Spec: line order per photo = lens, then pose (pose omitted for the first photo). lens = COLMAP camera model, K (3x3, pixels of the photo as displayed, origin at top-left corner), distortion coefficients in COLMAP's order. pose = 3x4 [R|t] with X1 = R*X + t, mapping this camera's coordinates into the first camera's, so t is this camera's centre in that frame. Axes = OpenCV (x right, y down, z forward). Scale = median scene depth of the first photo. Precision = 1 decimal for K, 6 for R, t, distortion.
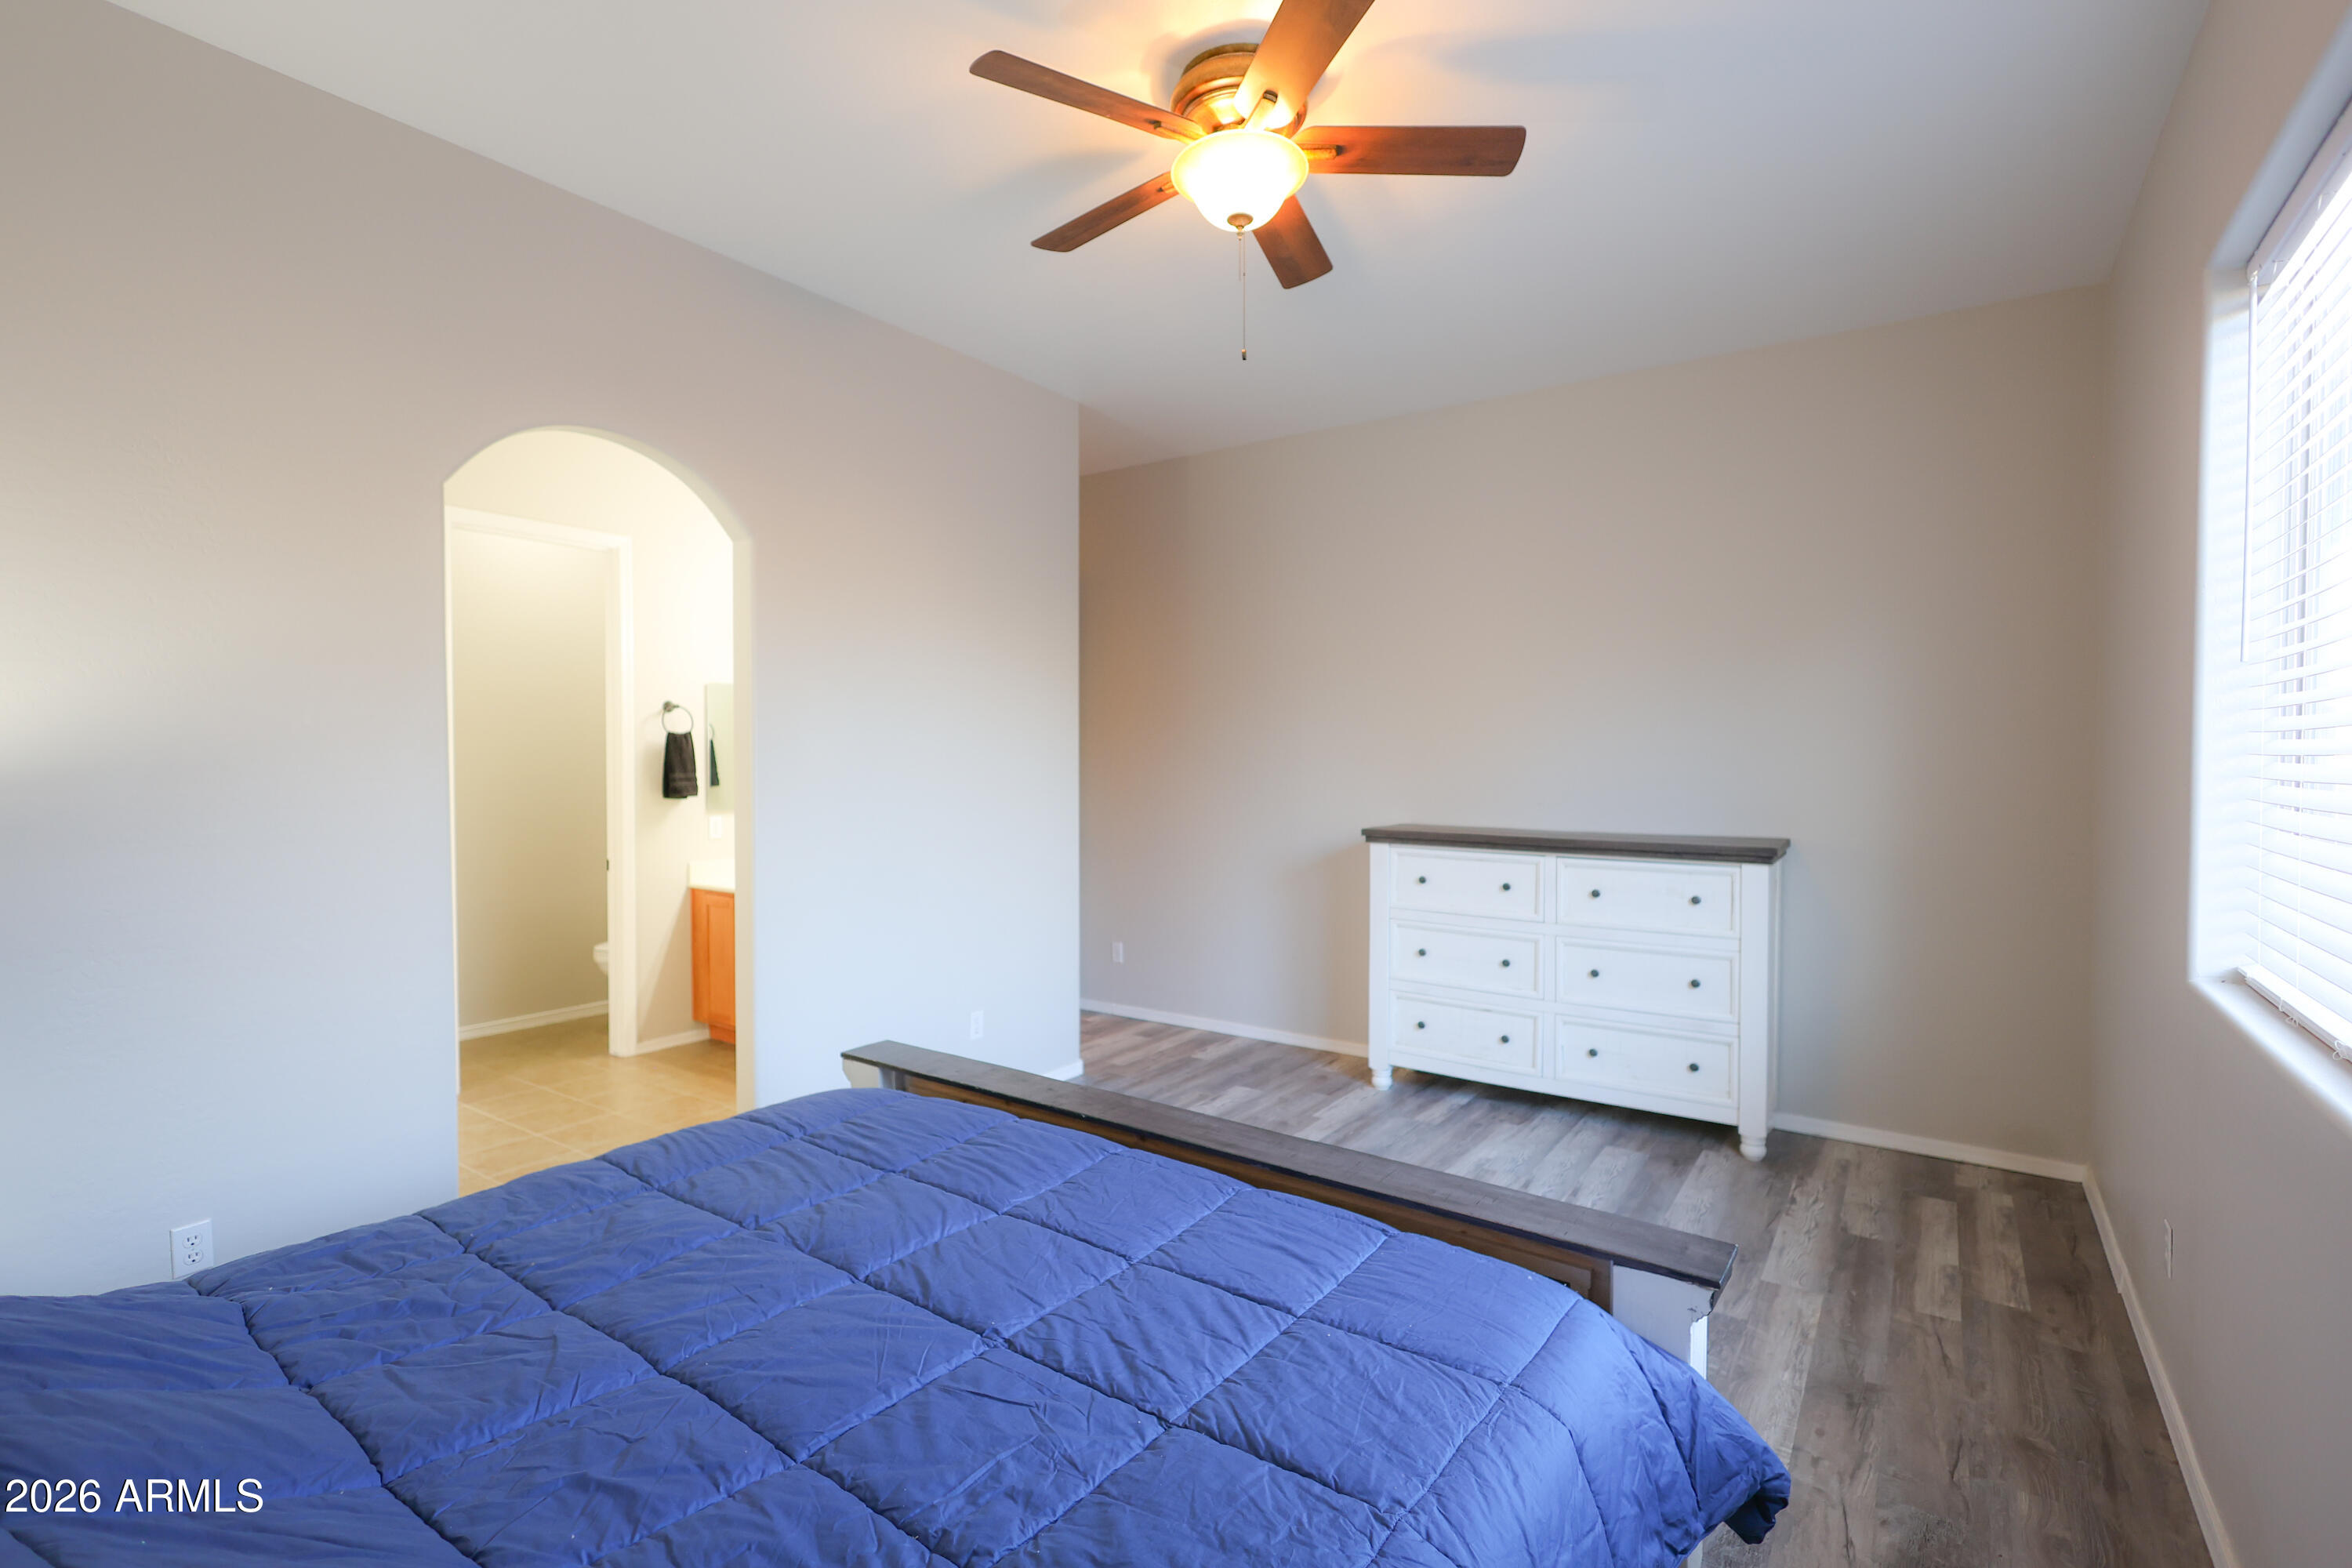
lens RADIAL K [[1082.6, 0, 1169.1], [0, 1082.6, 786.0], [0, 0, 1]] dist [0.001110, 0.000036]
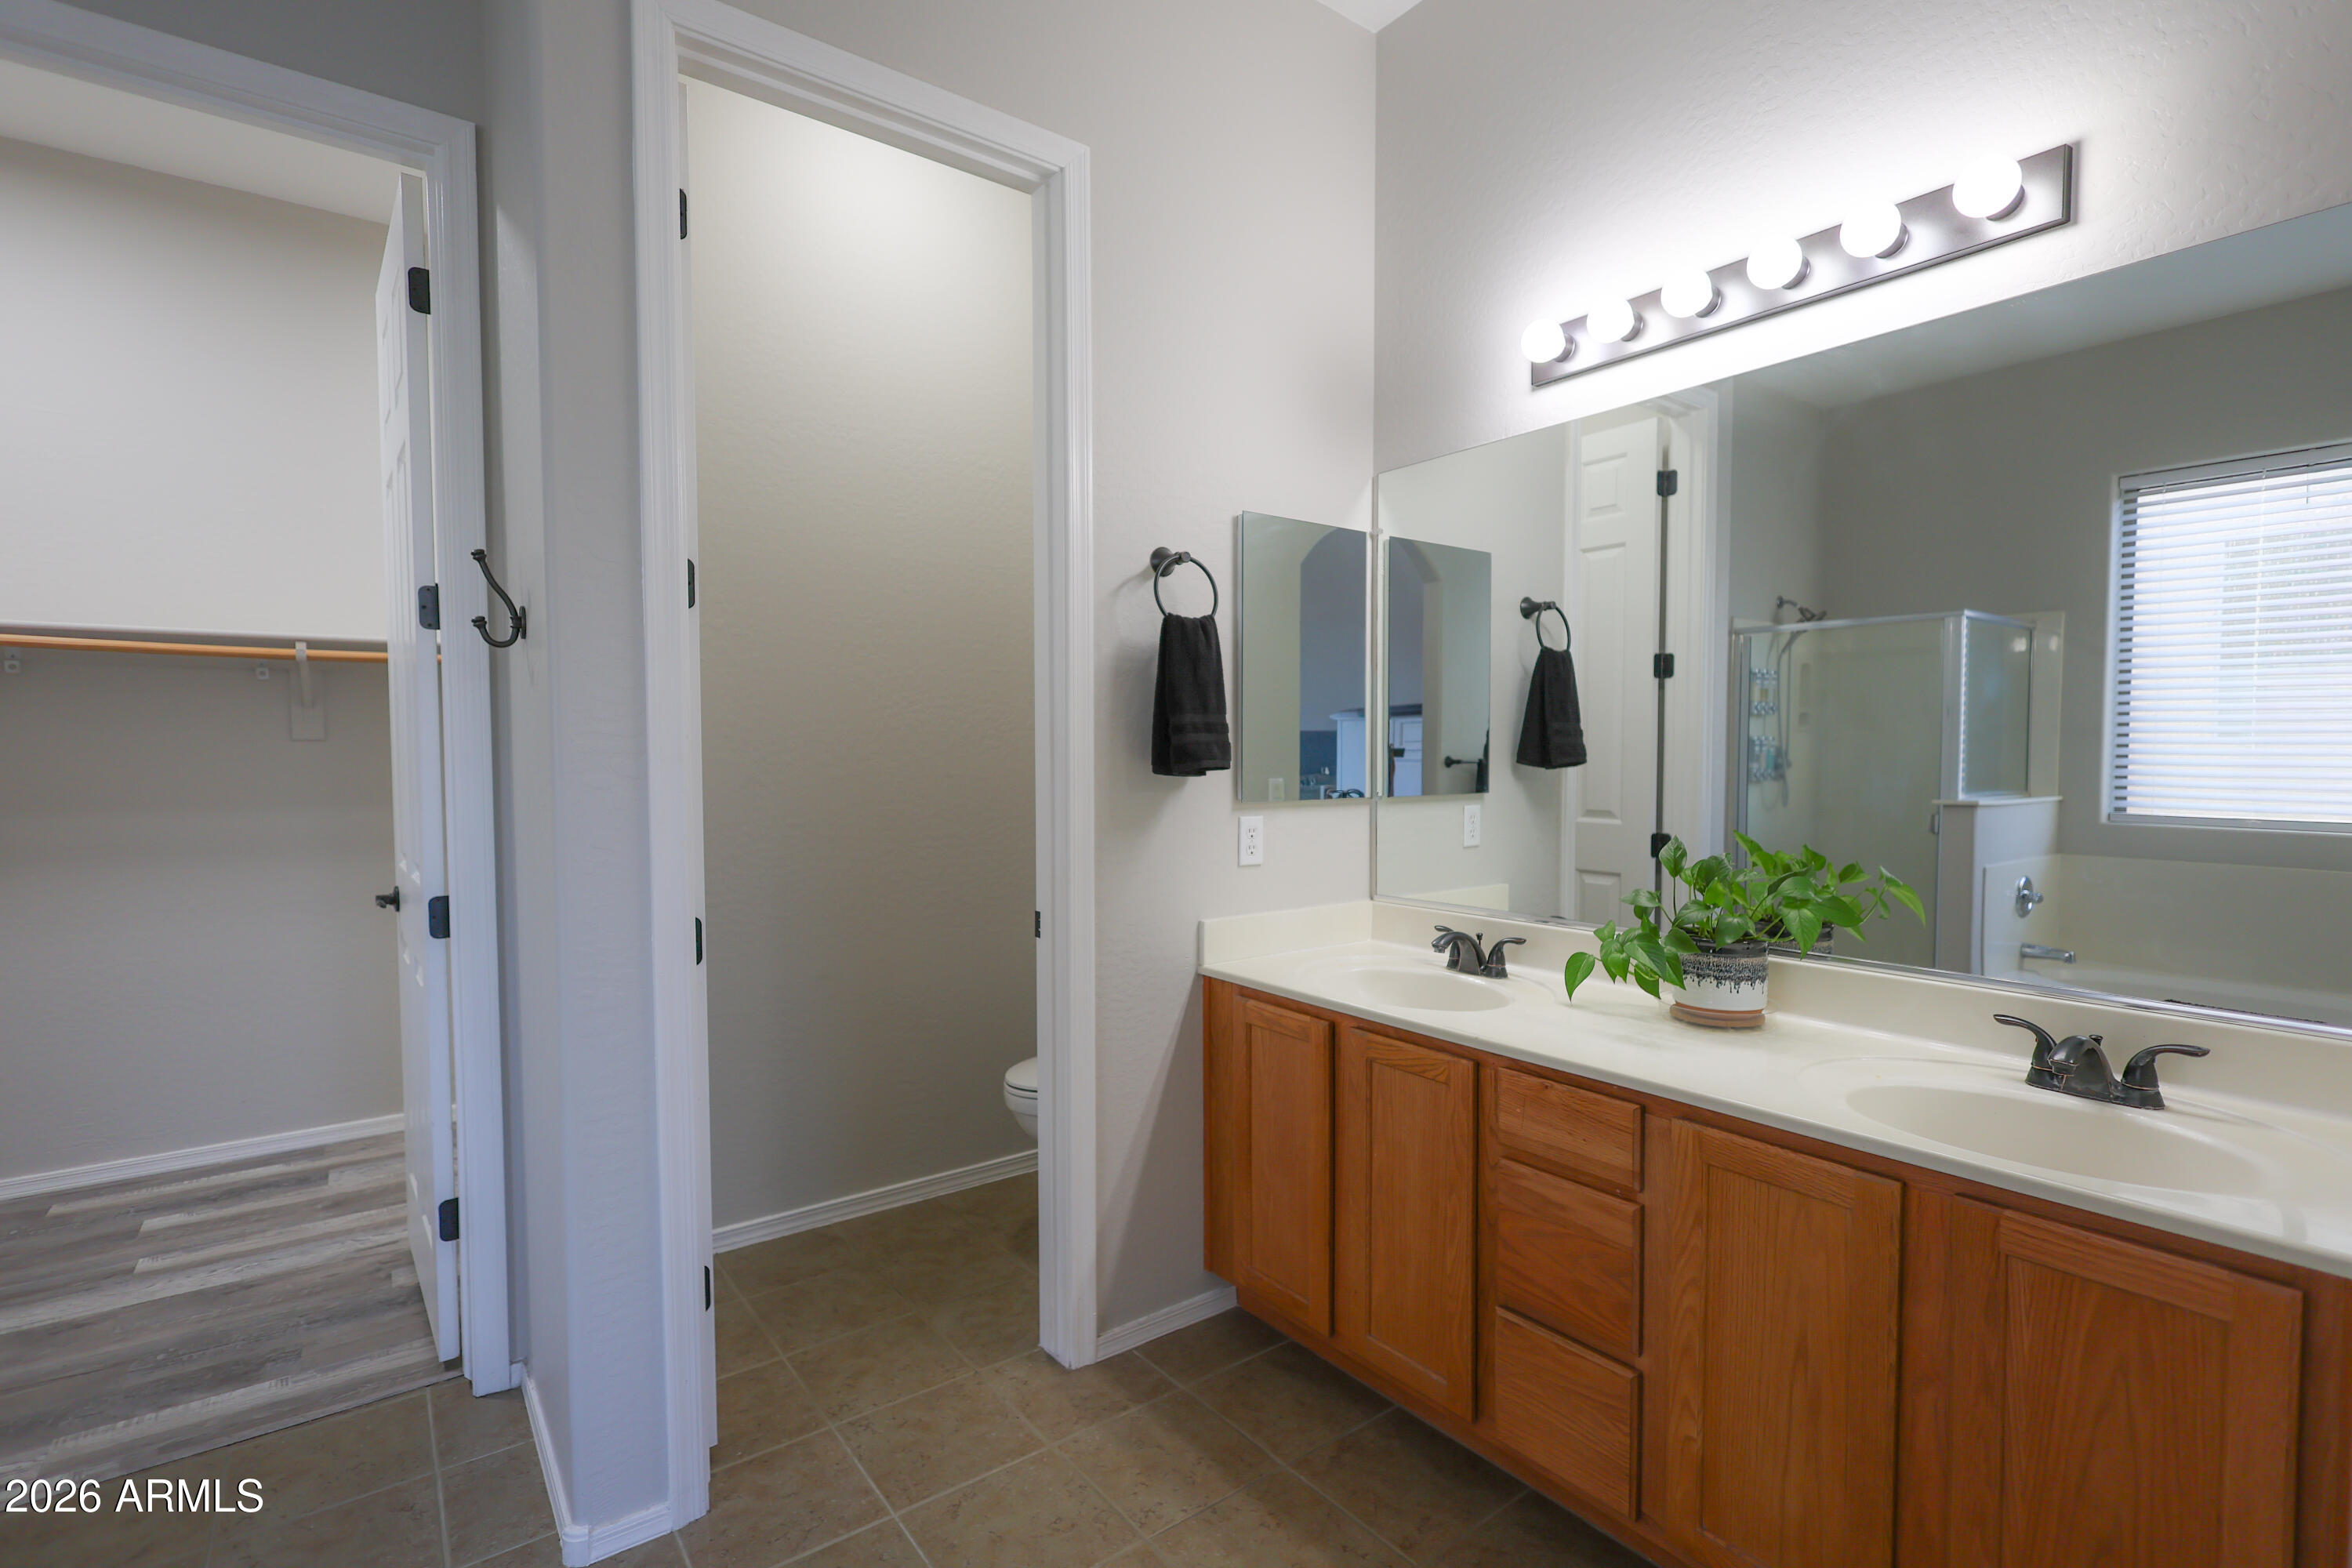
lens RADIAL K [[1082.6, 0, 1171.2], [0, 1082.6, 796.5], [0, 0, 1]] dist [0.001110, 0.000036]
pose [[0.938160, 0.013272, -0.345948, -0.309339], [-0.005814, 0.999728, 0.022588, 0.010876], [0.346154, -0.019180, 0.937982, 0.594591]]
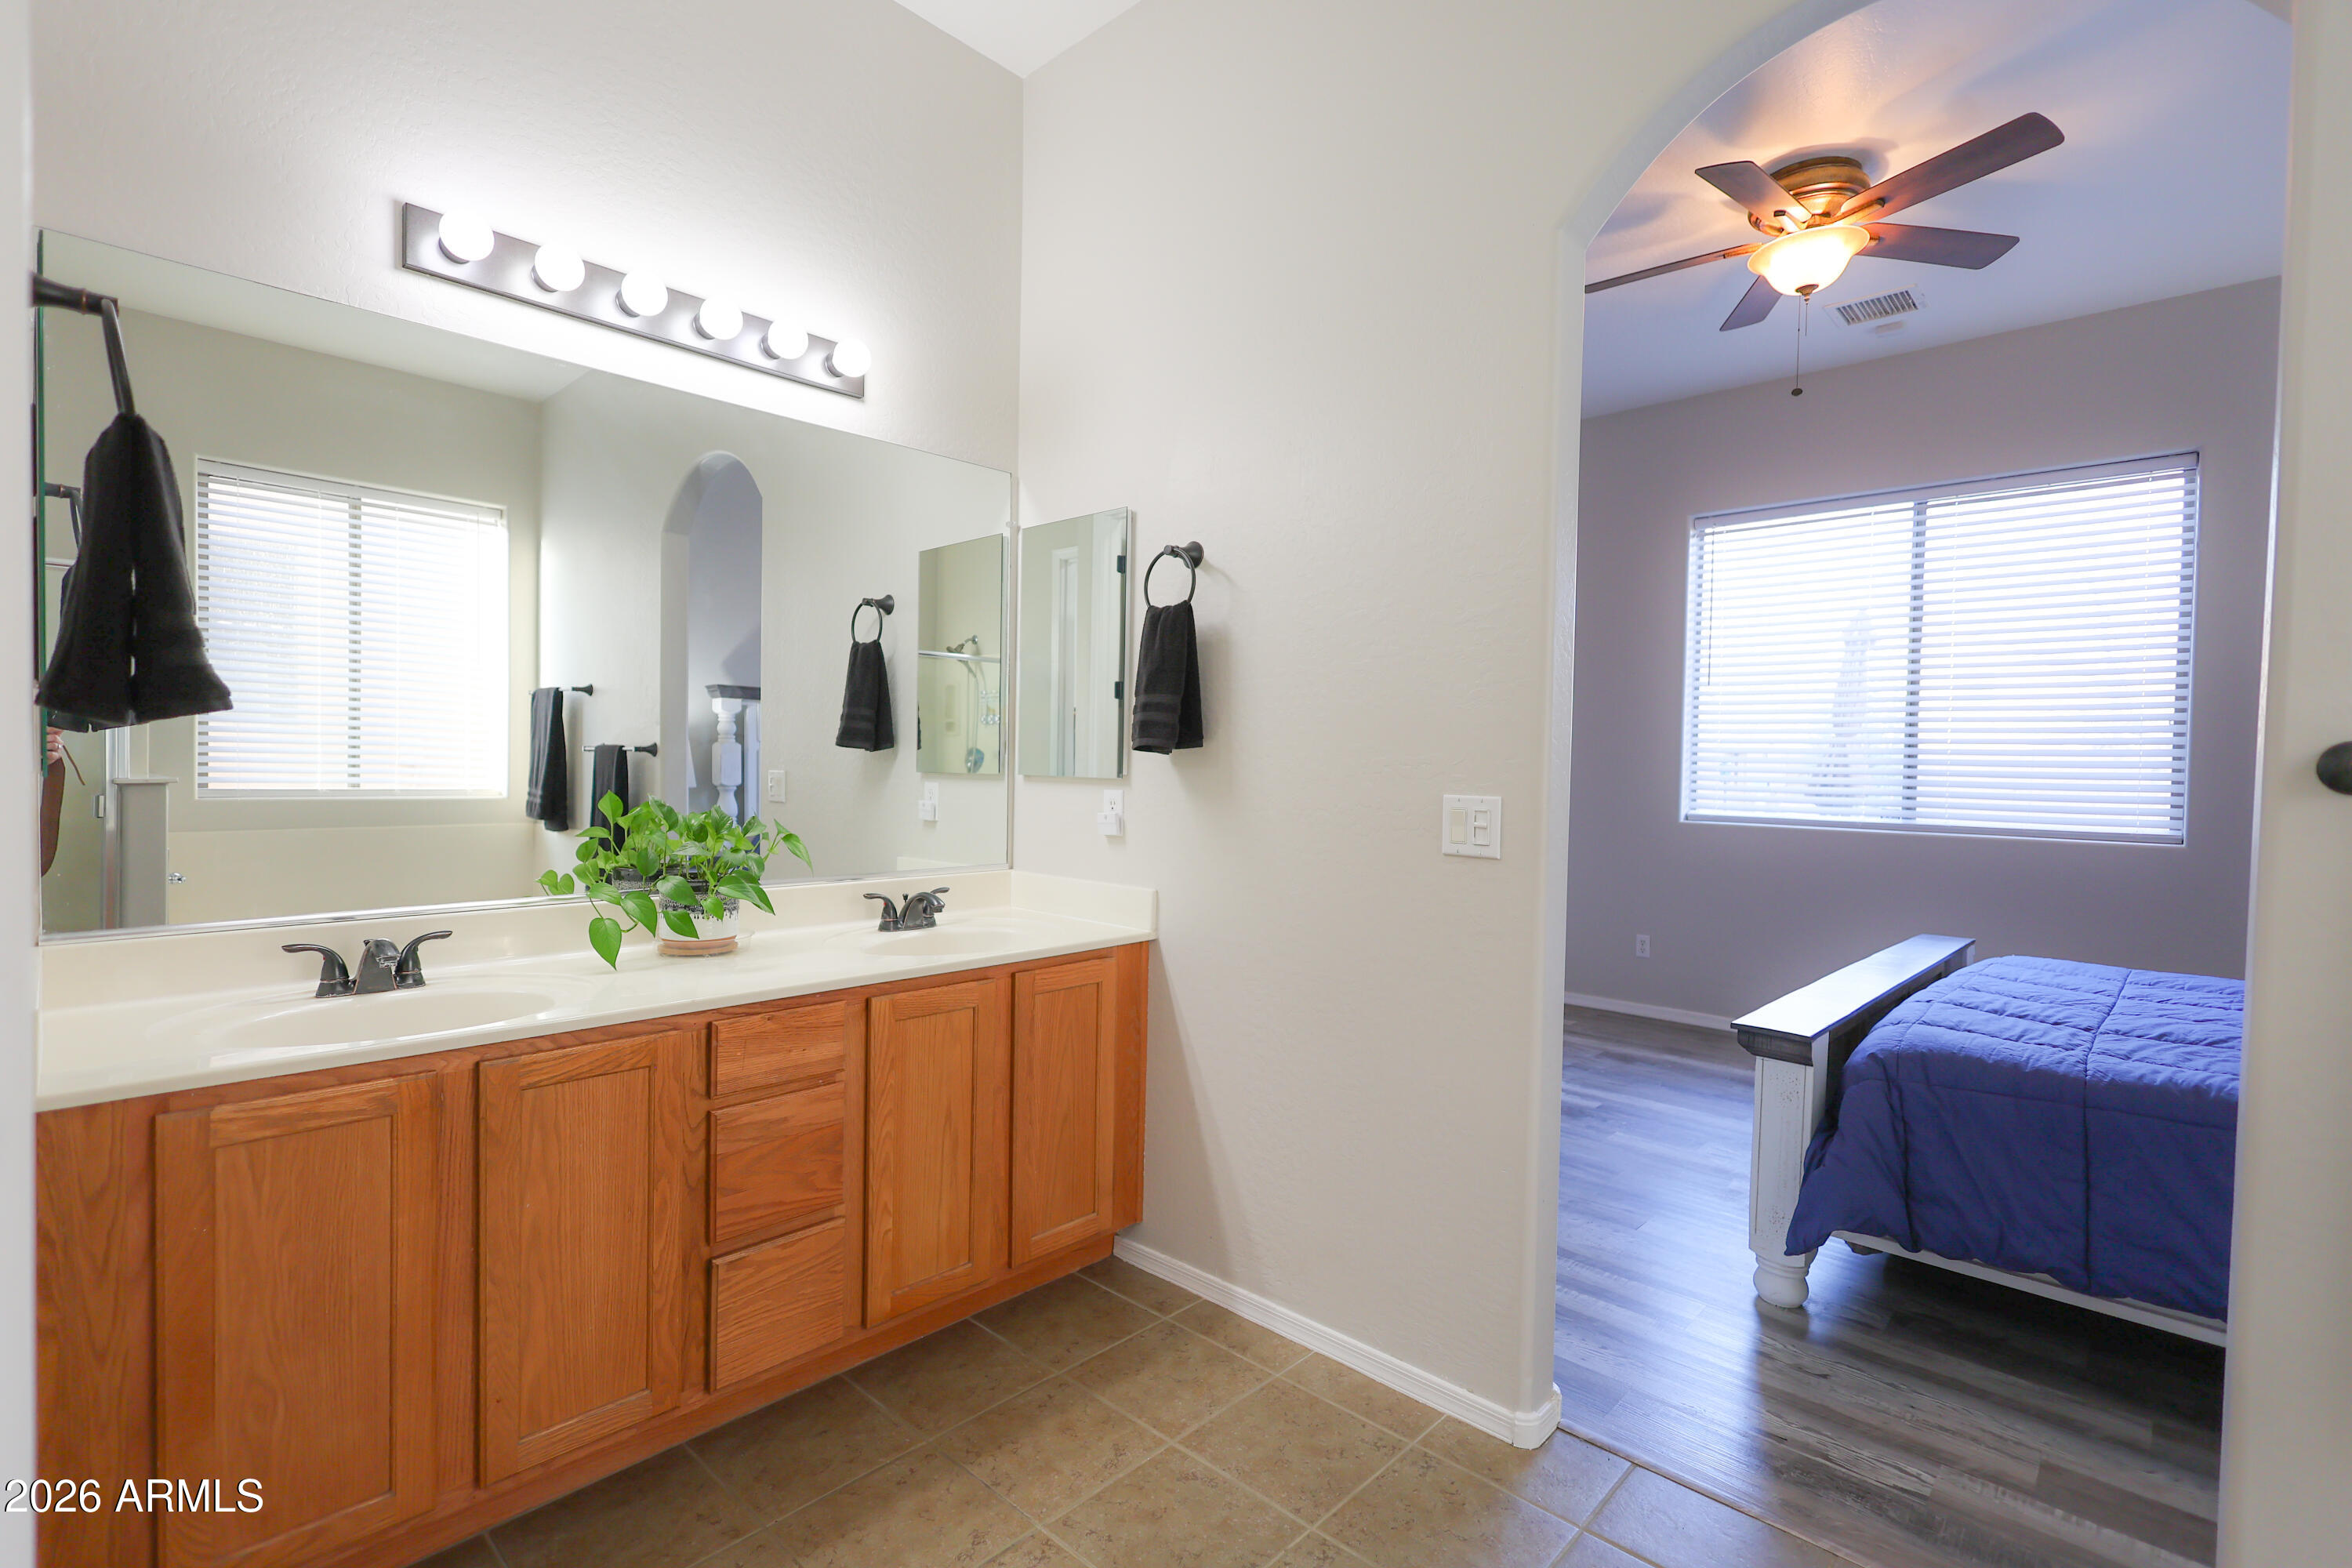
lens RADIAL K [[1082.6, 0, 1169.9], [0, 1082.6, 773.5], [0, 0, 1]] dist [0.001110, 0.000036]
pose [[0.186415, -0.010548, 0.982414, -0.632233], [0.002558, 0.999944, 0.010251, 0.020261], [-0.982468, 0.000602, 0.186432, 0.737095]]
